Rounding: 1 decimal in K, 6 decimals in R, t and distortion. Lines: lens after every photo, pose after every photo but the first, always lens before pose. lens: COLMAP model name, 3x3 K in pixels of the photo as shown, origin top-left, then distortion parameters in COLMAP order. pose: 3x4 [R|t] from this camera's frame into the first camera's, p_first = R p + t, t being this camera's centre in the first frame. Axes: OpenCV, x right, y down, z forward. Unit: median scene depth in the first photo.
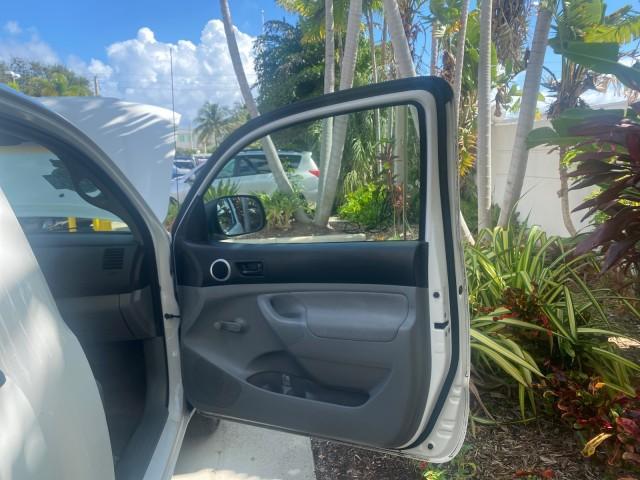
lens RADIAL K [[491.7, 0, 319.6], [0, 491.7, 237.6], [0, 0, 1]] dist [0.002278, -0.005422]
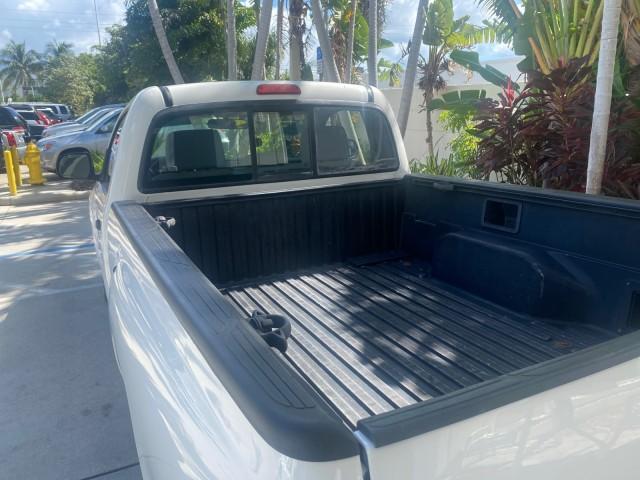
lens RADIAL K [[497.3, 0, 318.4], [0, 497.3, 227.1], [0, 0, 1]] dist [0.008269, -0.000240]
pose [[0.941479, -0.062452, 0.331235, -0.224537], [0.038996, 0.996268, 0.076999, 0.029053], [-0.334807, -0.059576, 0.940401, -0.213434]]
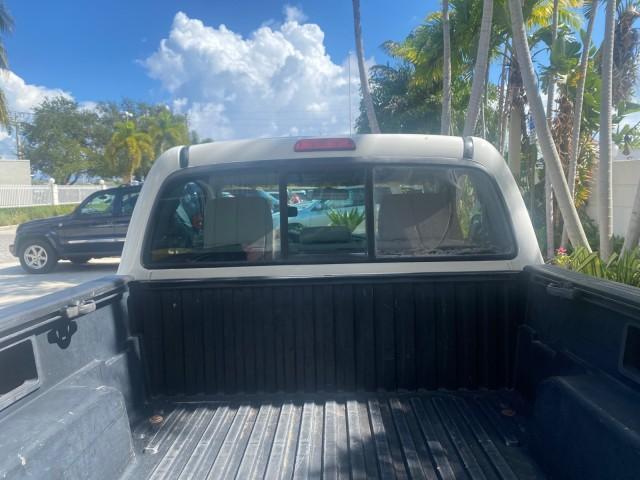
lens RADIAL K [[494.1, 0, 323.7], [0, 494.1, 240.0], [0, 0, 1]] dist [-0.000843, -0.002447]
pose [[0.991770, 0.021071, -0.126283, -0.120175], [-0.028690, 0.997857, -0.058814, 0.025691], [0.124773, 0.061953, 0.990249, -0.143189]]
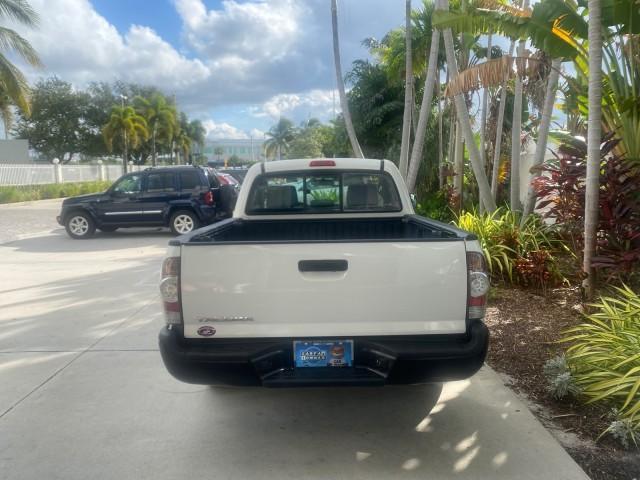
lens RADIAL K [[486.0, 0, 319.7], [0, 486.0, 239.3], [0, 0, 1]] dist [-0.000760, -0.002919]
pose [[0.994883, 0.032335, -0.095723, -0.099697], [-0.034238, 0.999246, -0.018297, 0.056943], [0.095060, 0.021480, 0.995240, -0.413826]]
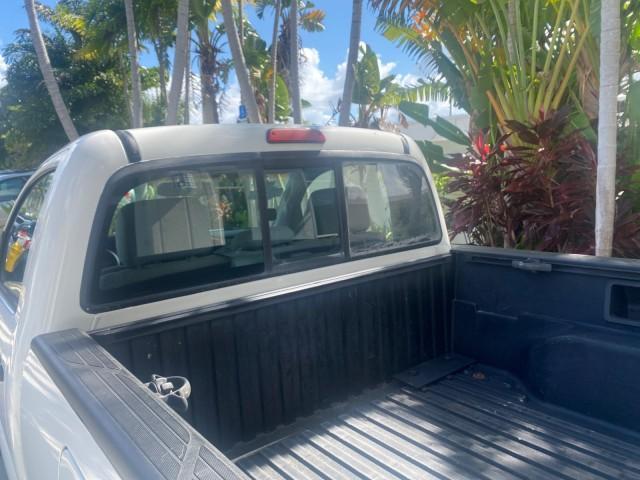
lens RADIAL K [[498.3, 0, 318.1], [0, 498.3, 232.0], [0, 0, 1]] dist [0.004081, -0.000371]
pose [[0.853807, -0.065890, 0.516403, -0.240382], [0.090724, 0.995611, -0.022966, 0.013581], [-0.512624, 0.066459, 0.856037, -0.099628]]
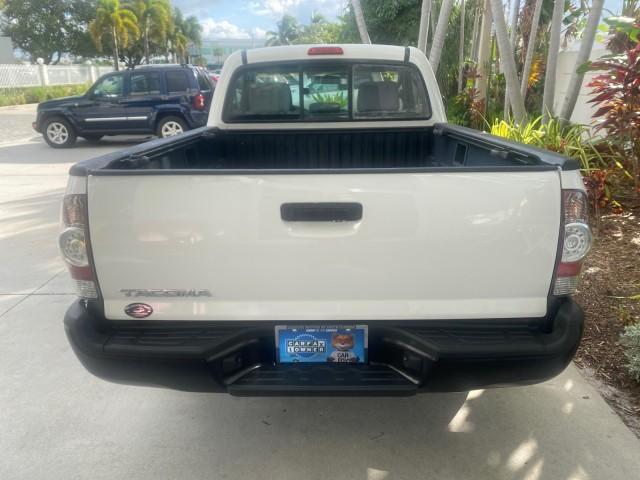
lens RADIAL K [[488.7, 0, 321.4], [0, 488.7, 232.1], [0, 0, 1]] dist [0.001264, -0.006188]
pose [[0.993932, 0.054939, -0.095294, -0.107053], [-0.039957, 0.987489, 0.152542, 0.048554], [0.102483, -0.147809, 0.983692, -0.308079]]
